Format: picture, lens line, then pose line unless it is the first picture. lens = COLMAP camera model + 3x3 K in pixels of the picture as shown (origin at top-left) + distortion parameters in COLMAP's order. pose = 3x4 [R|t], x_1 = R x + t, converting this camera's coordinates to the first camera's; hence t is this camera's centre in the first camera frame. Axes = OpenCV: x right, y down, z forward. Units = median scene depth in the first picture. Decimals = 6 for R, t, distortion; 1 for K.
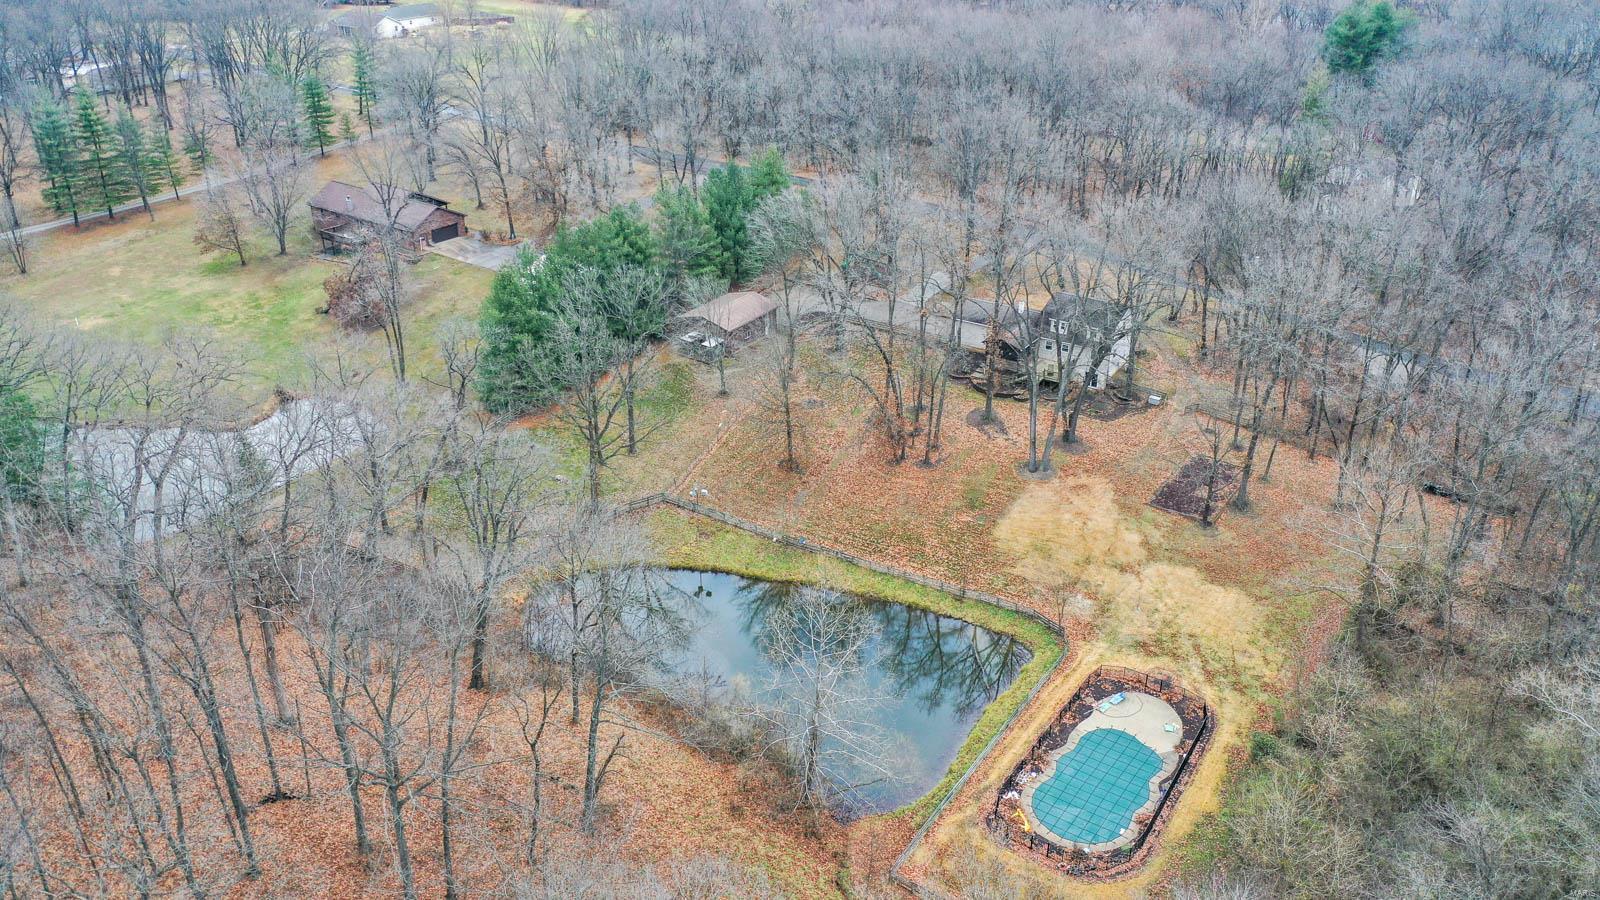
lens RADIAL K [[1244.5, 0, 800.0], [0, 1244.5, 450.0], [0, 0, 1]] dist [-0.009914, -0.000812]
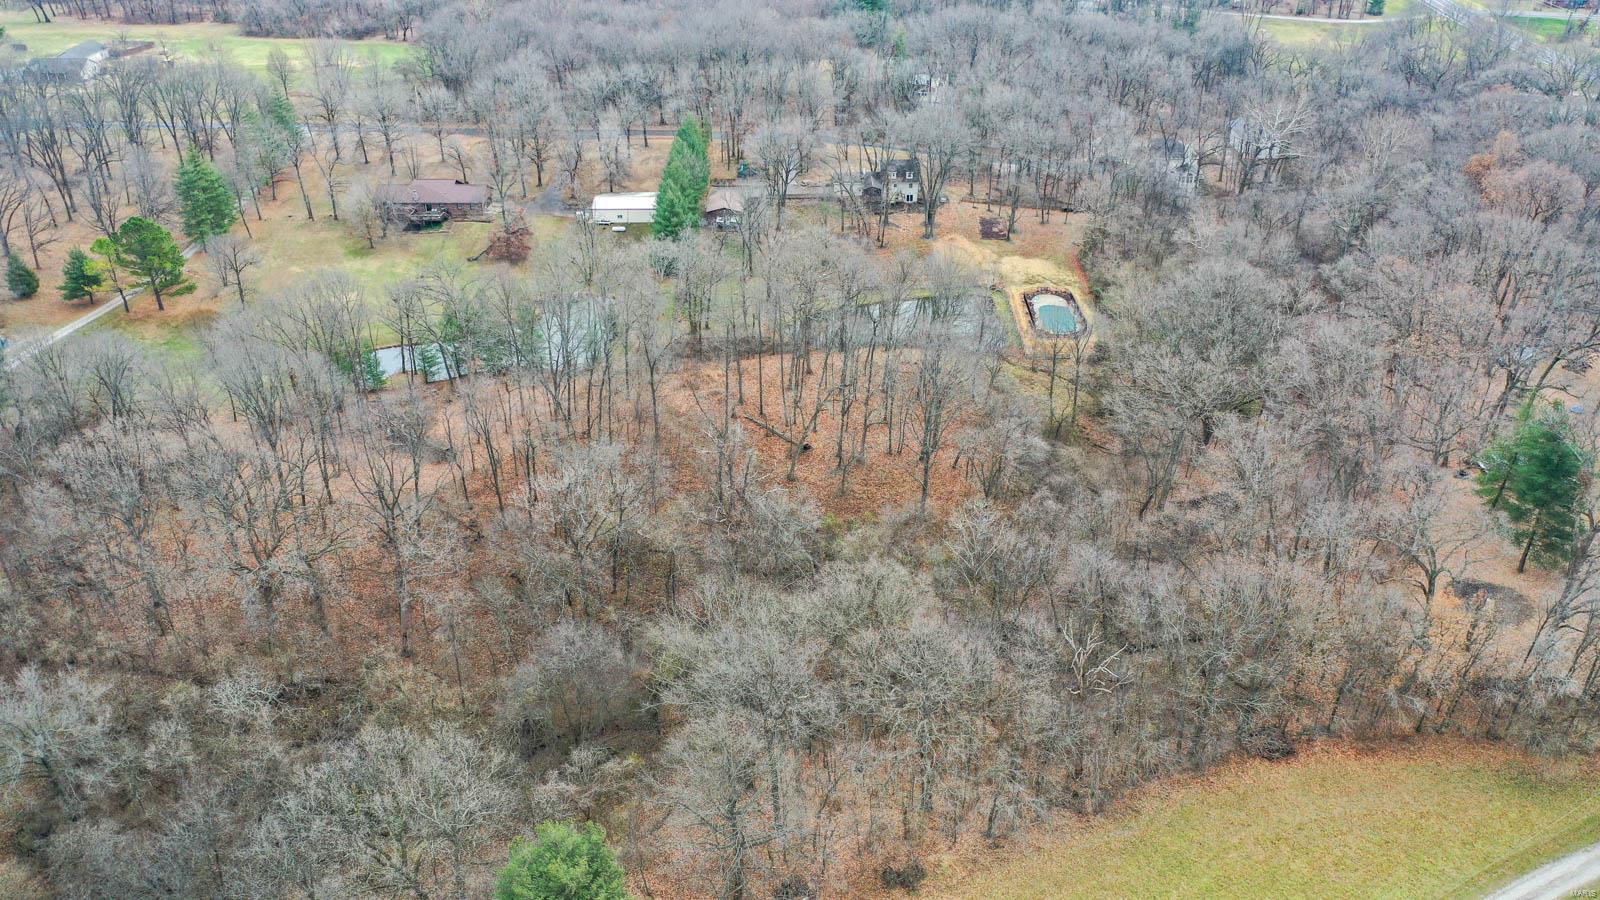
lens RADIAL K [[1244.5, 0, 800.0], [0, 1244.5, 450.0], [0, 0, 1]] dist [-0.009914, -0.000812]
pose [[0.832650, -0.289086, 0.472359, -1.227490], [0.261498, 0.957102, 0.124796, 0.045778], [-0.488173, 0.019609, 0.872527, -0.832530]]
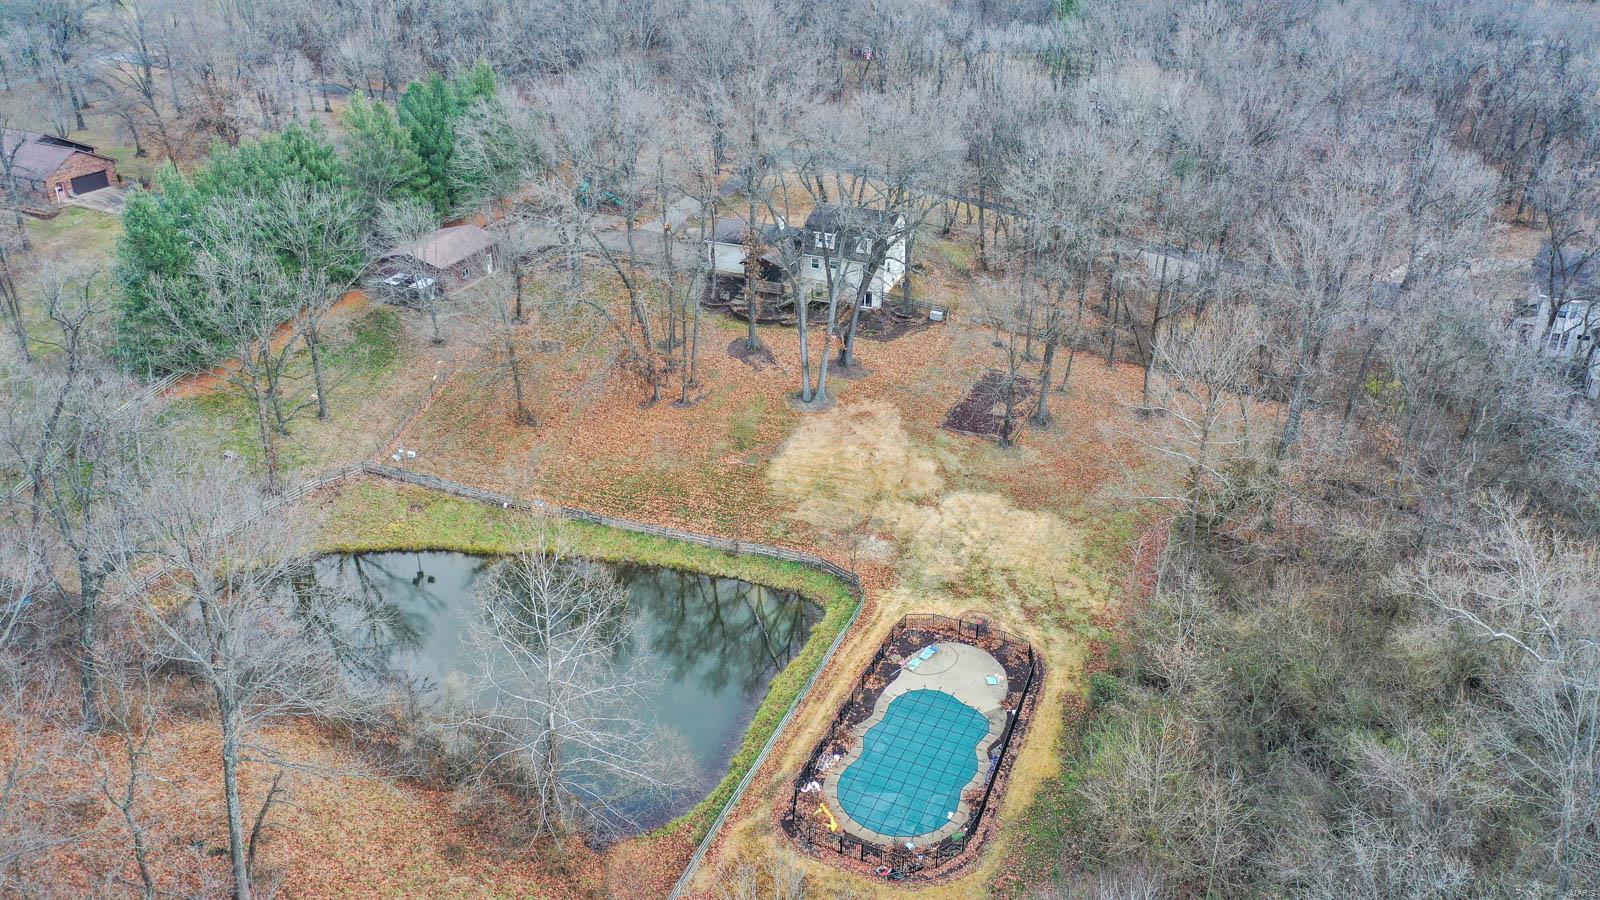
lens RADIAL K [[1244.5, 0, 800.0], [0, 1244.5, 450.0], [0, 0, 1]] dist [-0.009914, -0.000812]
pose [[0.981268, -0.078910, 0.175745, 0.031031], [0.076292, 0.996851, 0.021617, 0.034982], [-0.176898, -0.007804, 0.984198, 0.170212]]
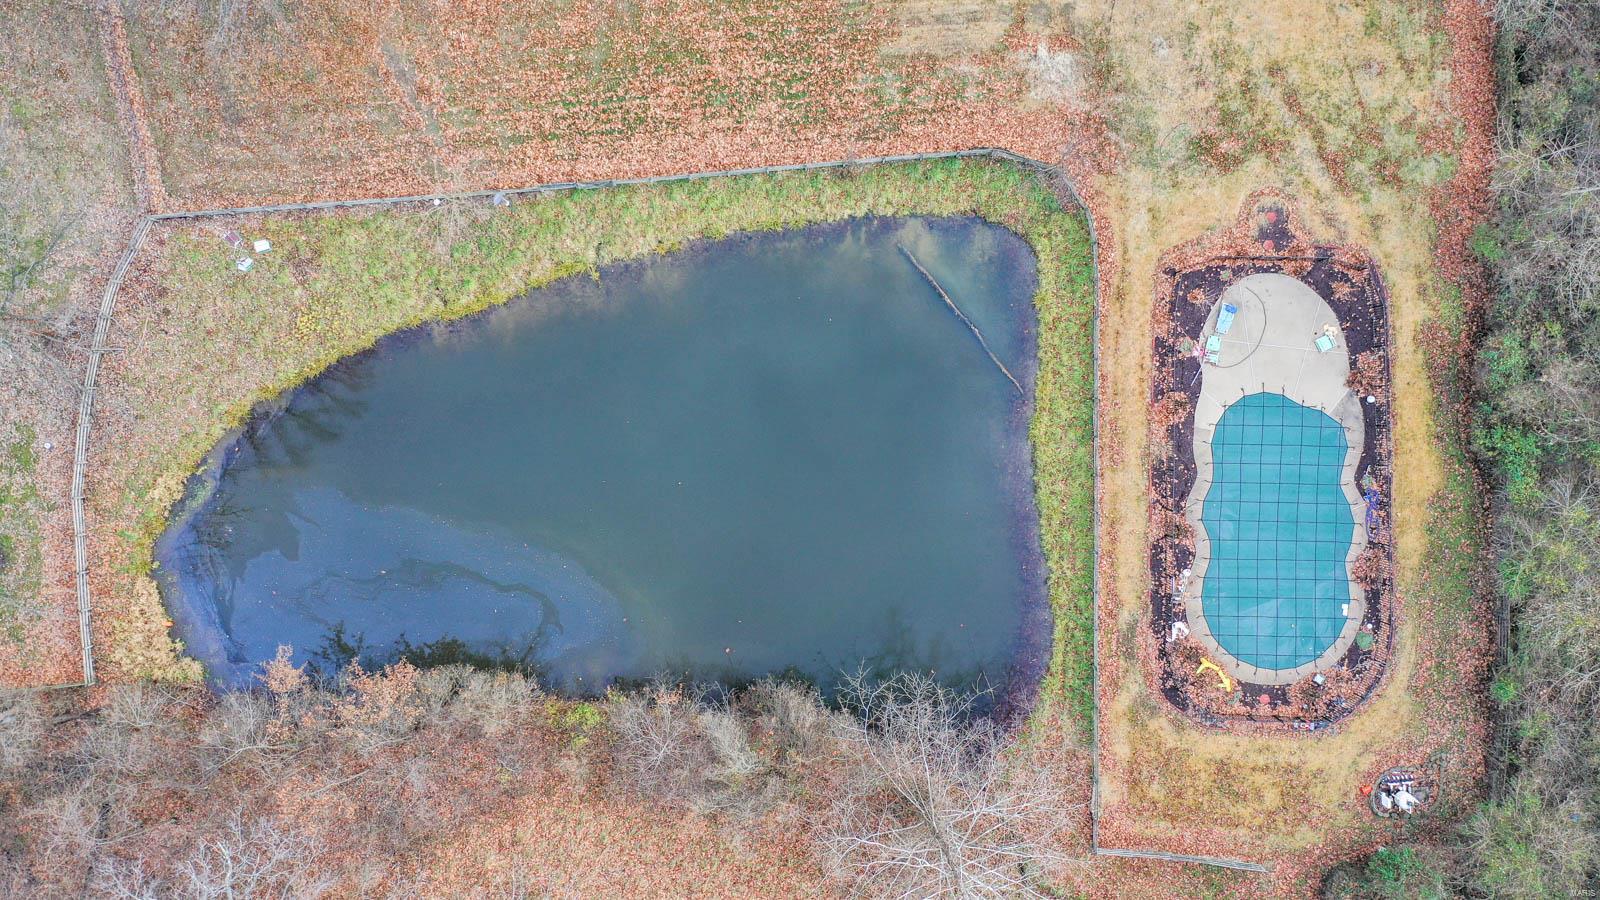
lens RADIAL K [[1244.5, 0, 800.0], [0, 1244.5, 450.0], [0, 0, 1]] dist [-0.009914, -0.000812]
pose [[0.826620, -0.562336, -0.021860, 0.056687], [0.265800, 0.355891, 0.895931, -0.306514], [-0.496034, -0.746404, 0.443656, 0.675770]]
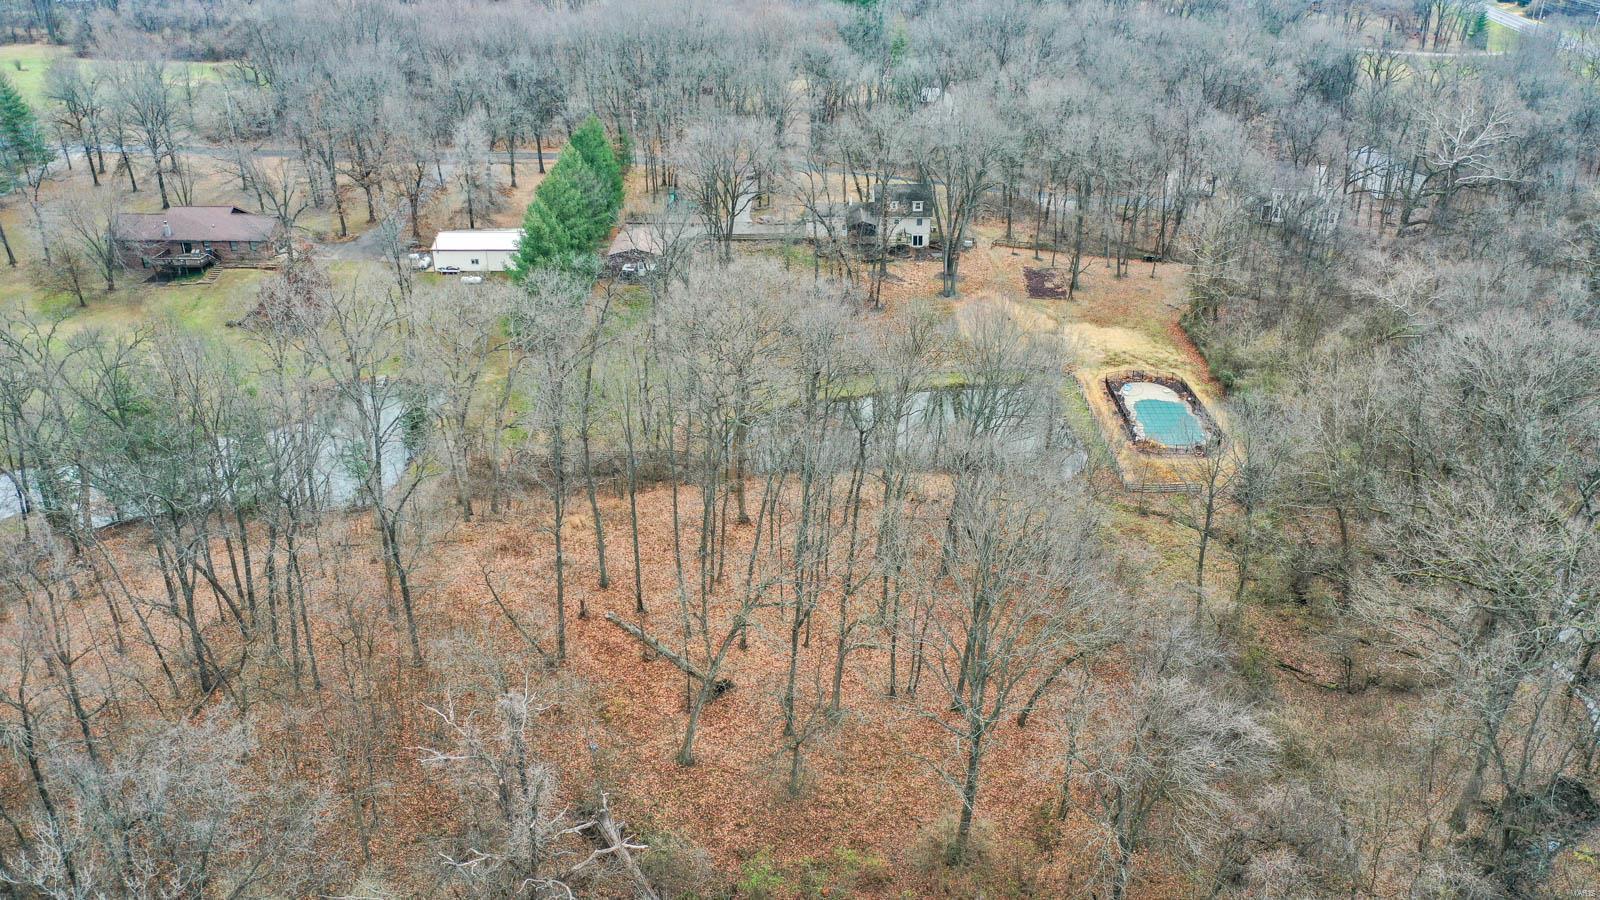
lens RADIAL K [[1244.5, 0, 800.0], [0, 1244.5, 450.0], [0, 0, 1]] dist [-0.009914, -0.000812]
pose [[0.832249, -0.249977, 0.494846, -0.754959], [0.257333, 0.964780, 0.054579, 0.071423], [-0.491061, 0.081916, 0.867265, -0.128861]]
